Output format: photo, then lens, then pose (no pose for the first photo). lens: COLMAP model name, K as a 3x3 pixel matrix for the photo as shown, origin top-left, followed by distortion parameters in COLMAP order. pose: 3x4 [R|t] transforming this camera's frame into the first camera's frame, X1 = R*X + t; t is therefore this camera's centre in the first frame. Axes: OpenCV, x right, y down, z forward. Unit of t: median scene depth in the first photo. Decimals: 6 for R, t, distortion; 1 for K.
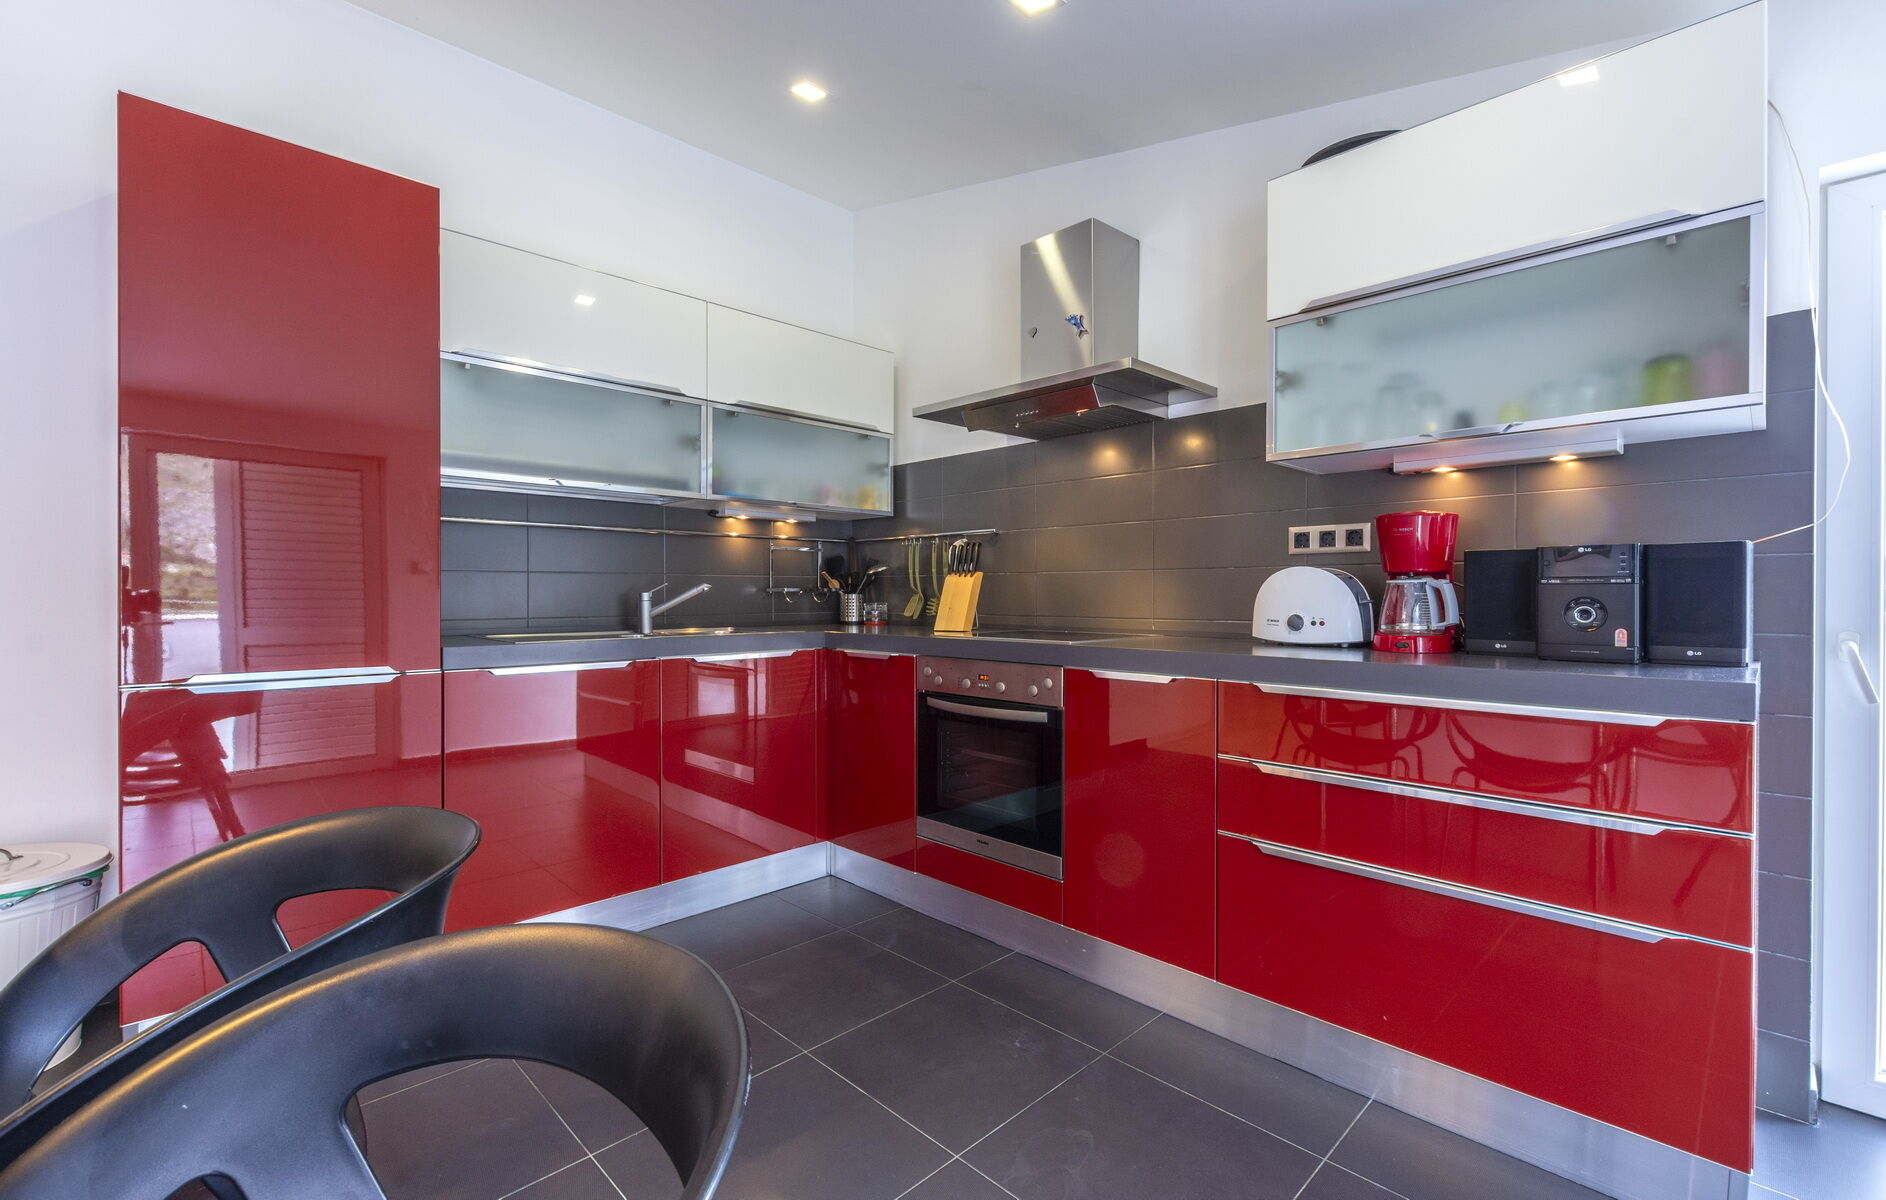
lens RADIAL K [[811.5, 0, 940.1], [0, 811.5, 599.7], [0, 0, 1]] dist [0.009820, -0.004596]
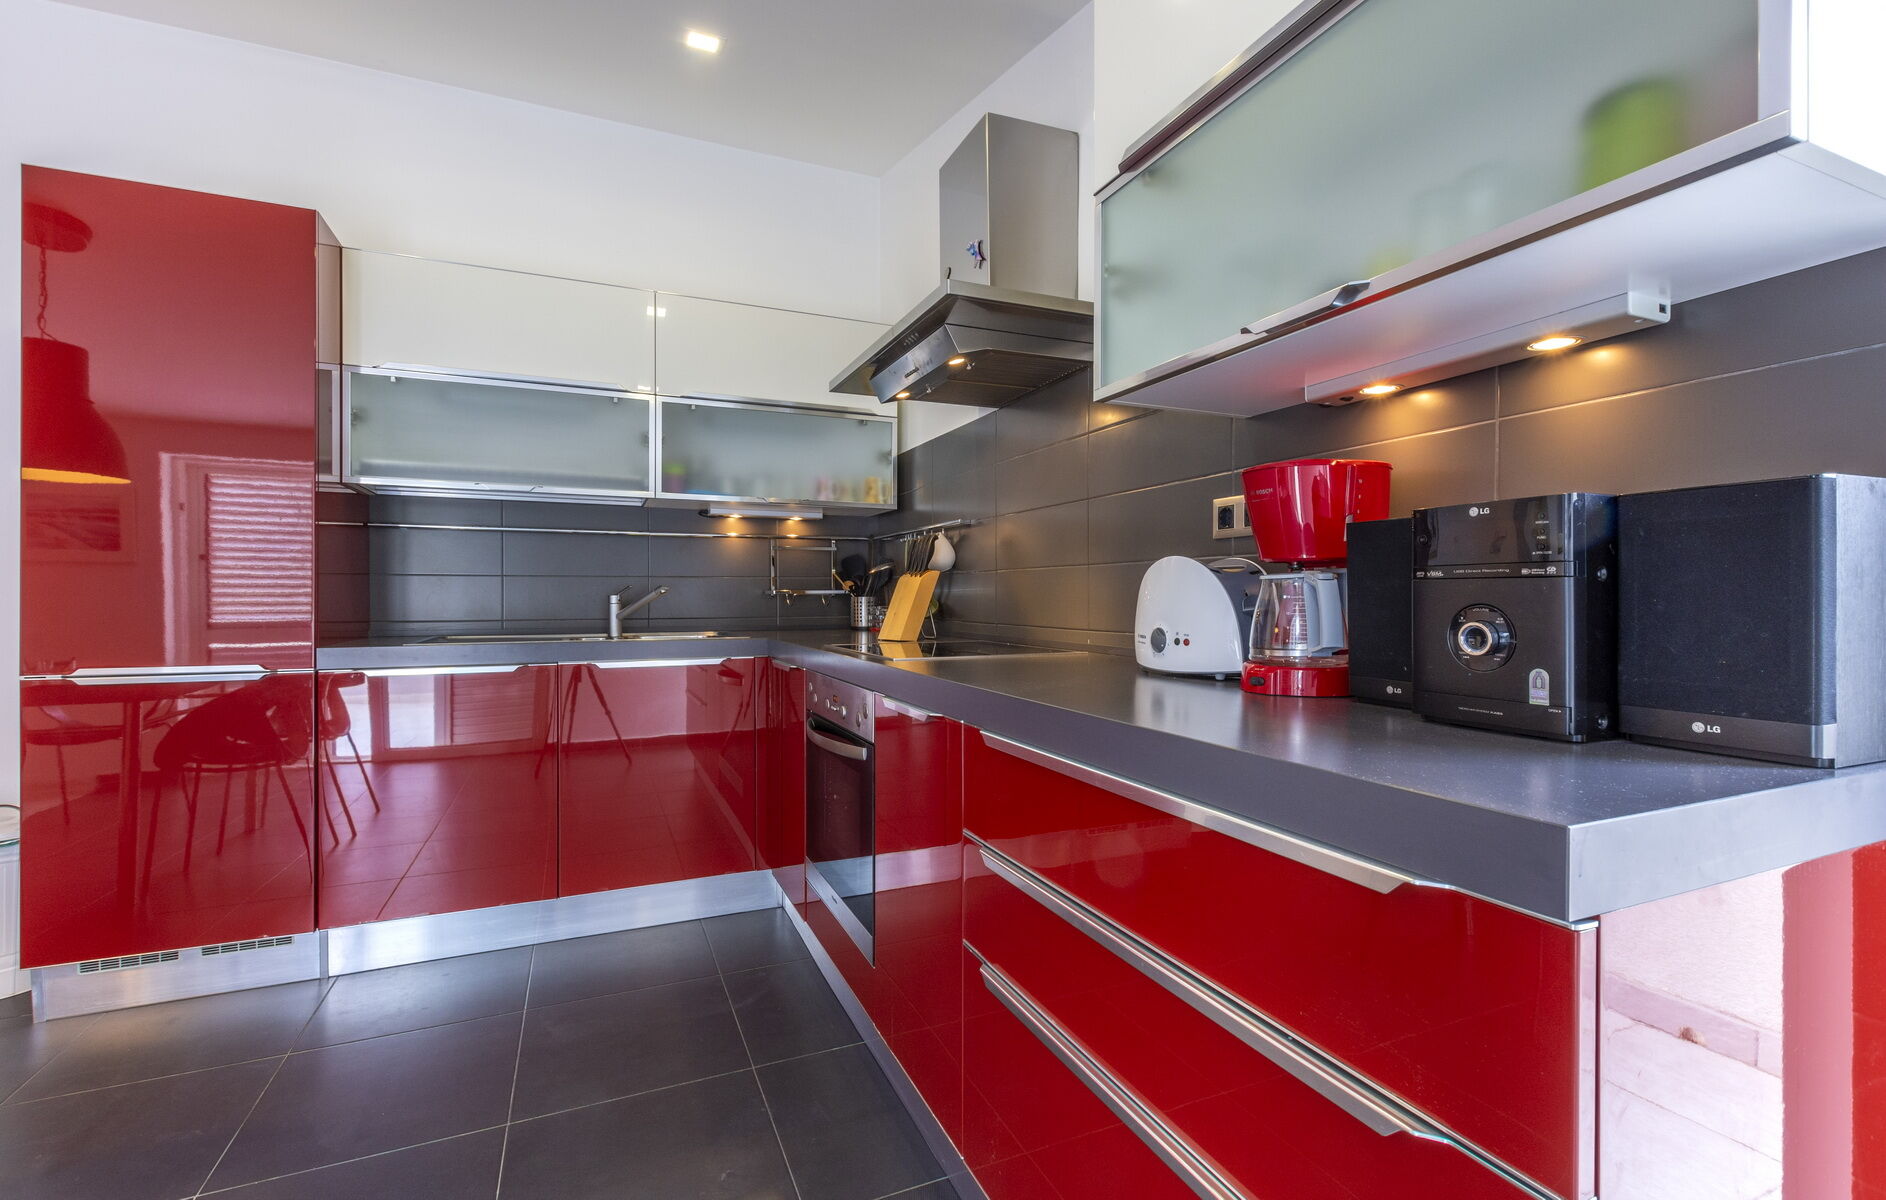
lens RADIAL K [[811.5, 0, 941.2], [0, 811.5, 598.1], [0, 0, 1]] dist [0.009820, -0.004596]
pose [[0.934533, 0.001128, -0.355874, 0.476415], [-0.002861, 0.999986, -0.004345, -0.002658], [0.355864, 0.005079, 0.934524, 0.291983]]
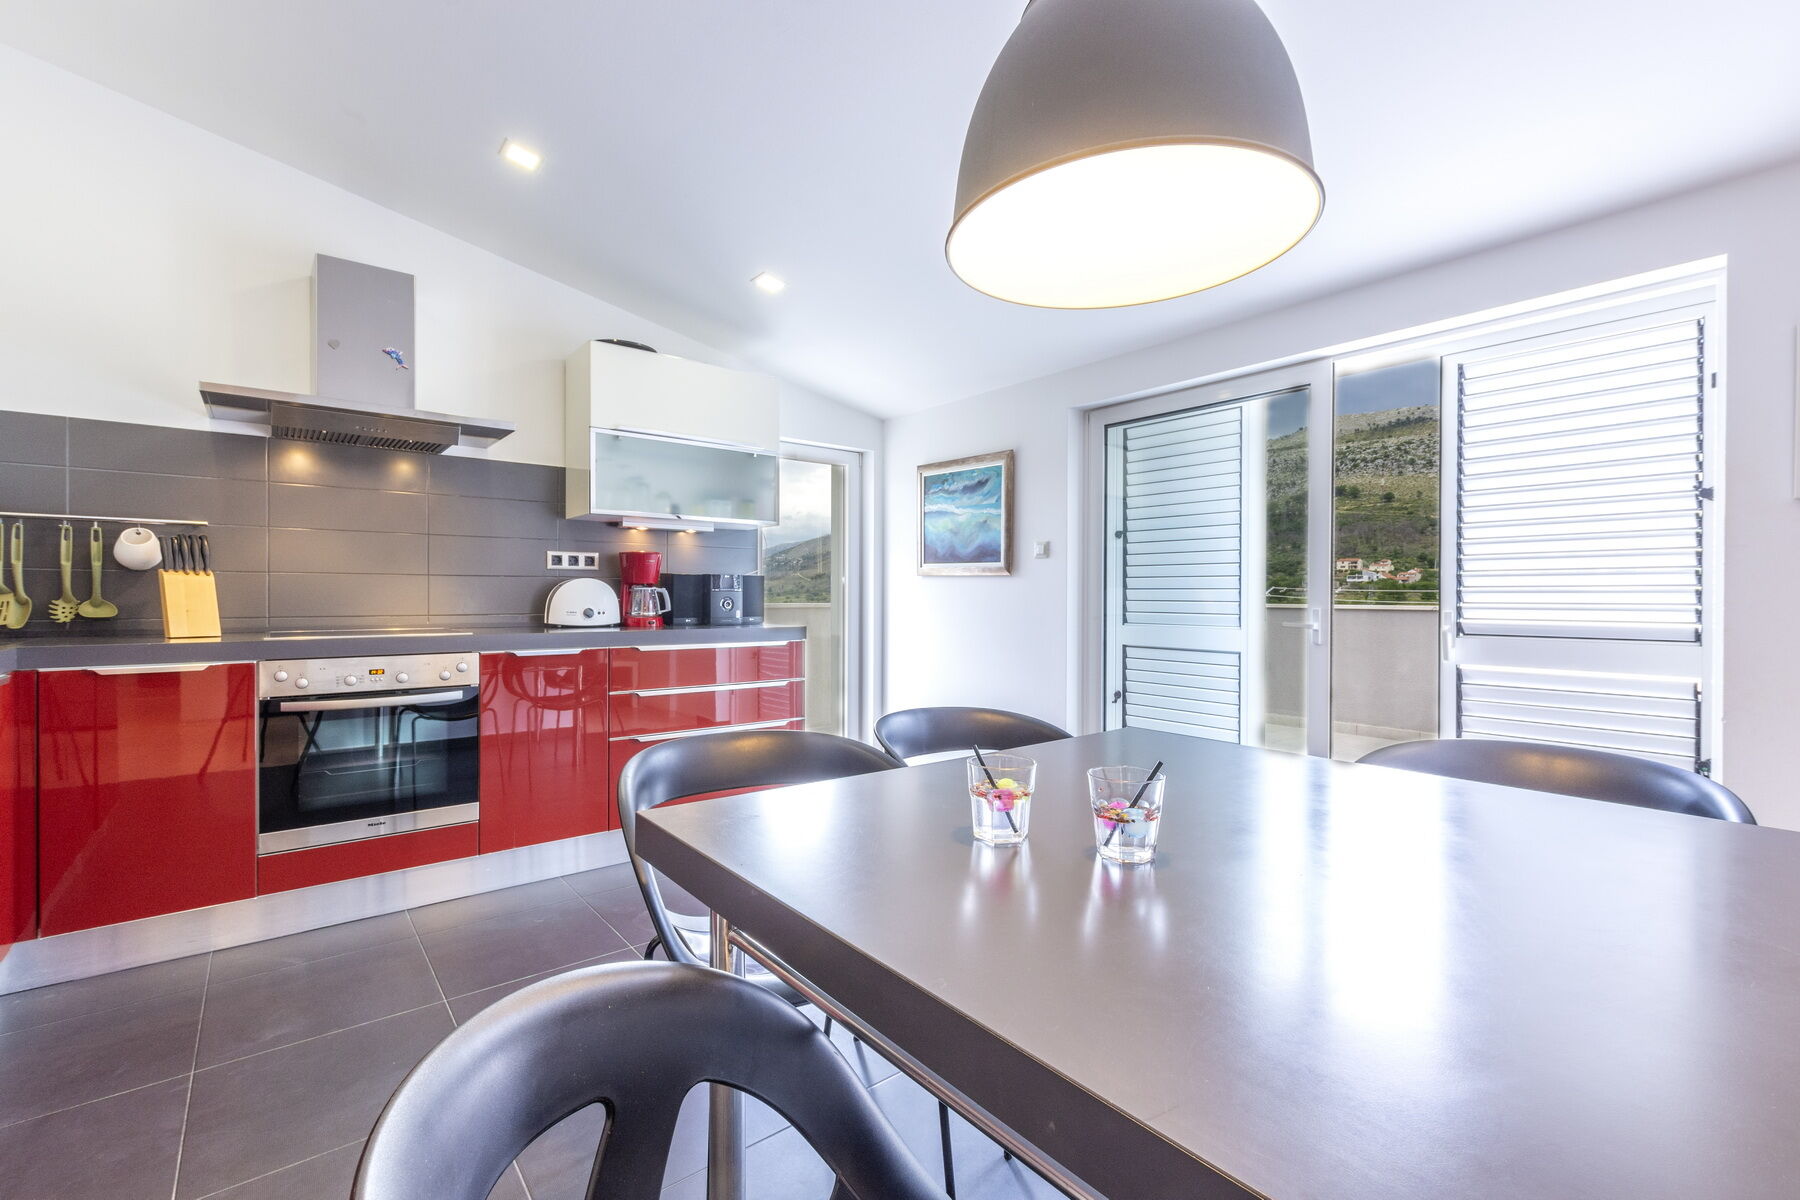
lens RADIAL K [[778.7, 0, 900.1], [0, 778.7, 599.5], [0, 0, 1]] dist [0.003684, 0.000144]
pose [[0.099145, -0.004022, 0.995065, -0.983039], [0.002368, 0.999990, 0.003805, -0.002980], [-0.995070, 0.001979, 0.099154, 0.213547]]
